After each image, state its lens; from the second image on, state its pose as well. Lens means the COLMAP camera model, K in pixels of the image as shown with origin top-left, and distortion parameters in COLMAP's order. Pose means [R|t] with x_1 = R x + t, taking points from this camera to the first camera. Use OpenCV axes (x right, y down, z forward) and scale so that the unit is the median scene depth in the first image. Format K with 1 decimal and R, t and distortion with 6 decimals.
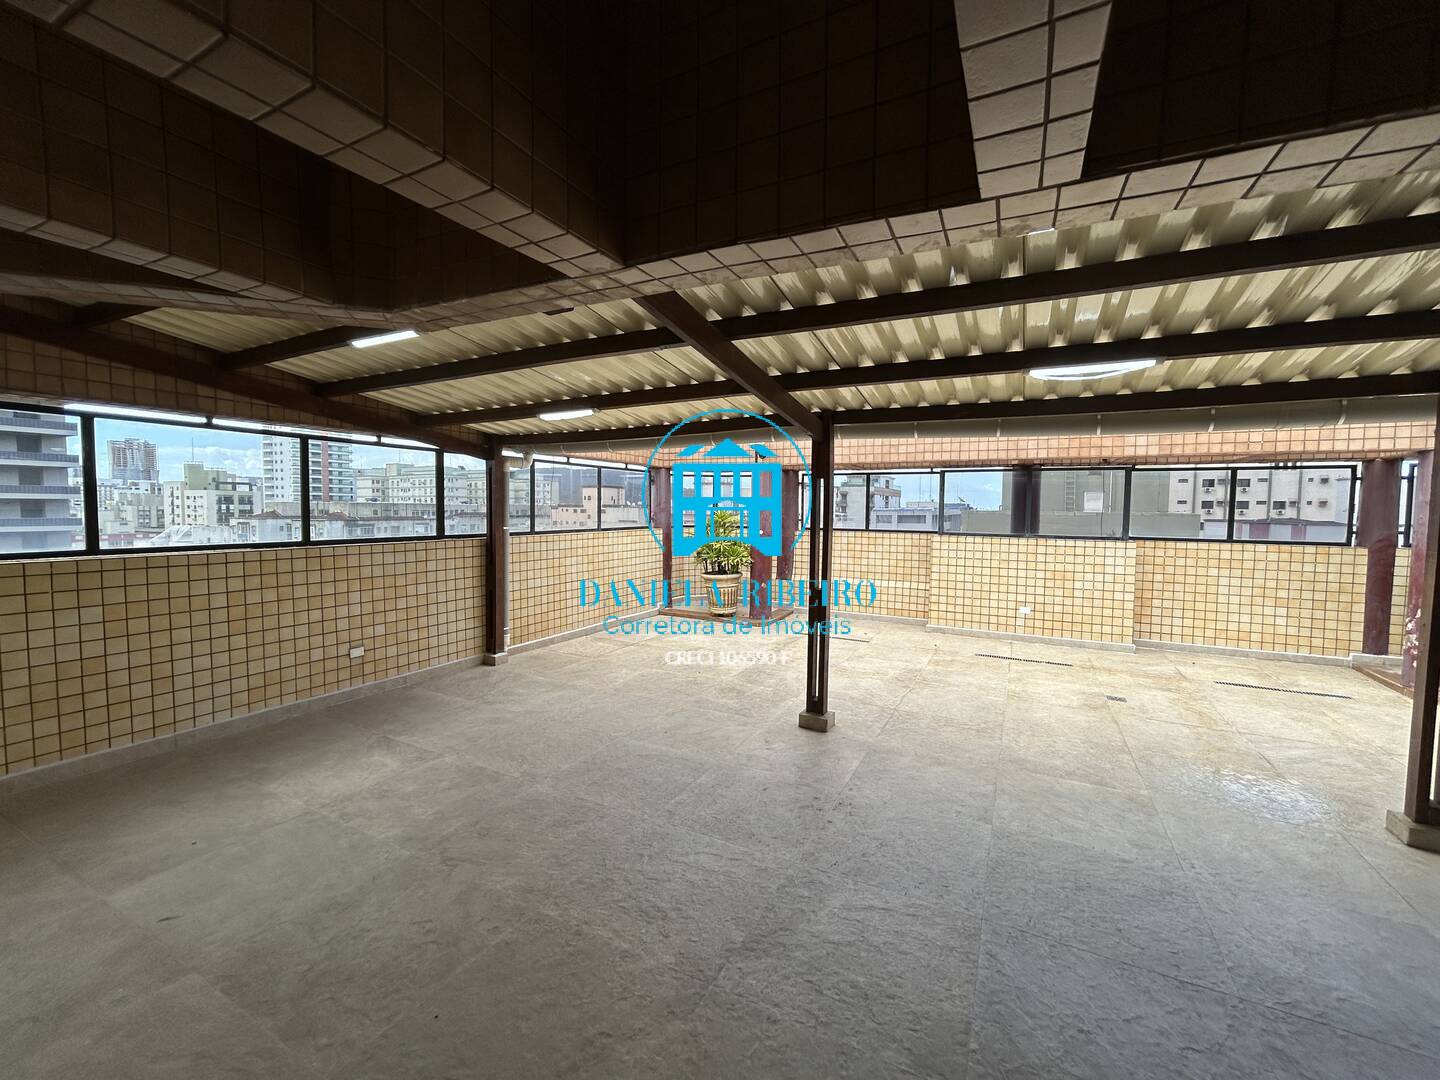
lens RADIAL K [[584.9, 0, 722.9], [0, 584.9, 537.5], [0, 0, 1]] dist [-0.002849, 0.001633]
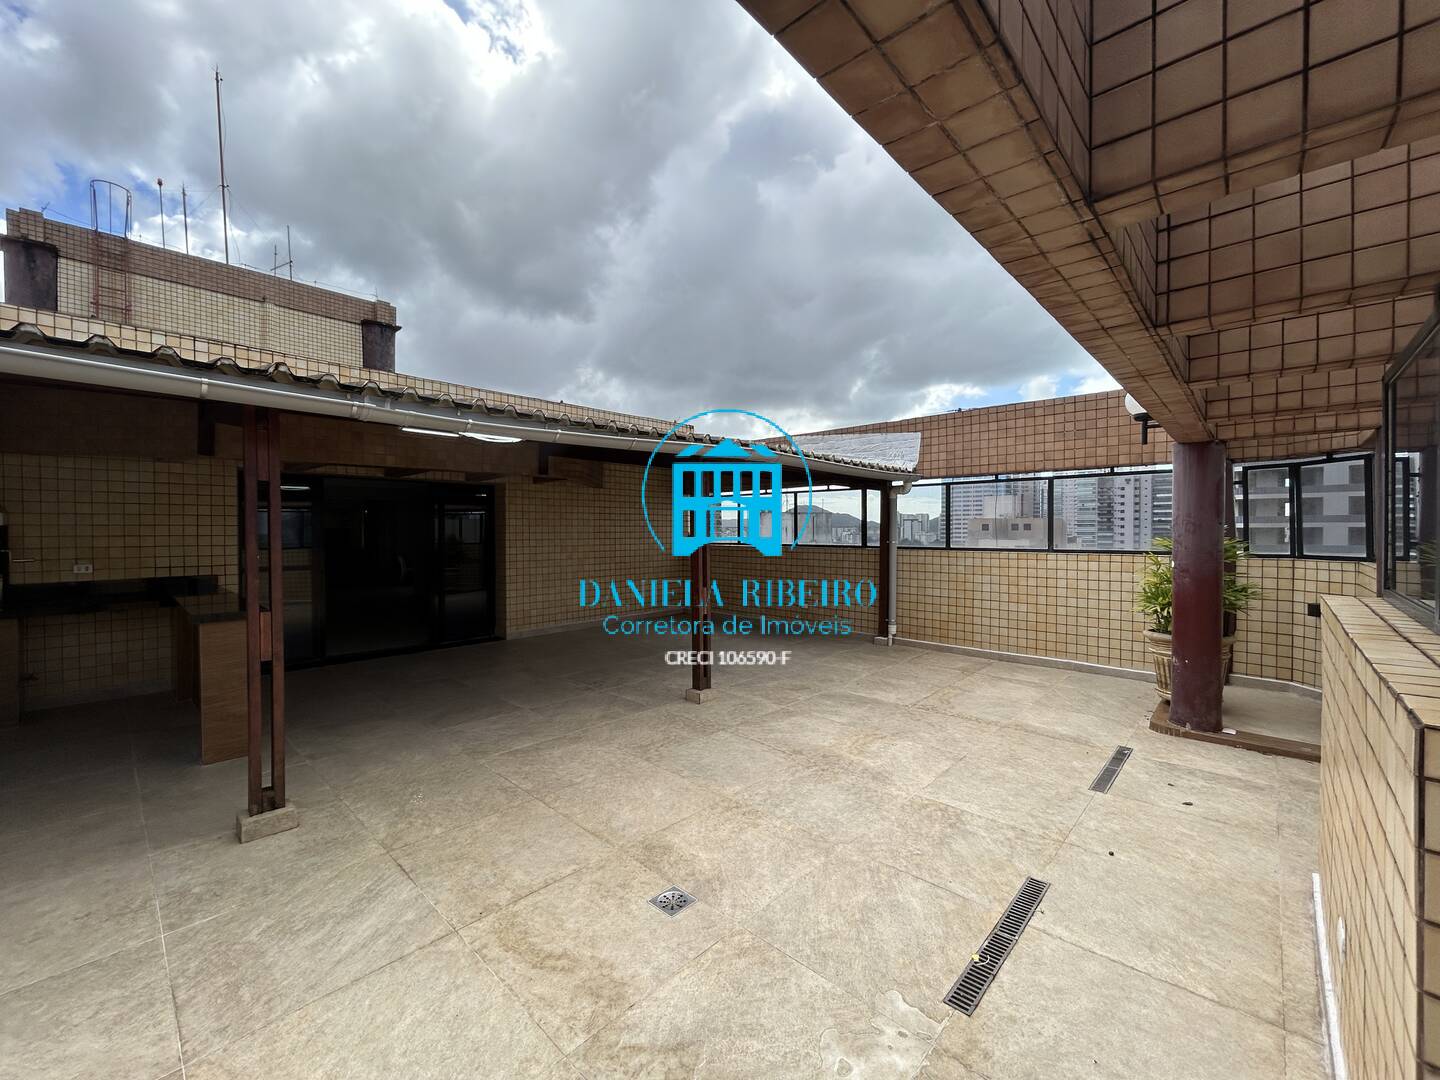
lens RADIAL K [[584.9, 0, 722.9], [0, 584.9, 537.5], [0, 0, 1]] dist [-0.002849, 0.001633]
pose [[-0.270769, 0.002920, -0.962640, 1.205313], [-0.051096, 0.998542, 0.017401, -0.036865], [0.961287, 0.053899, -0.270225, 1.233933]]
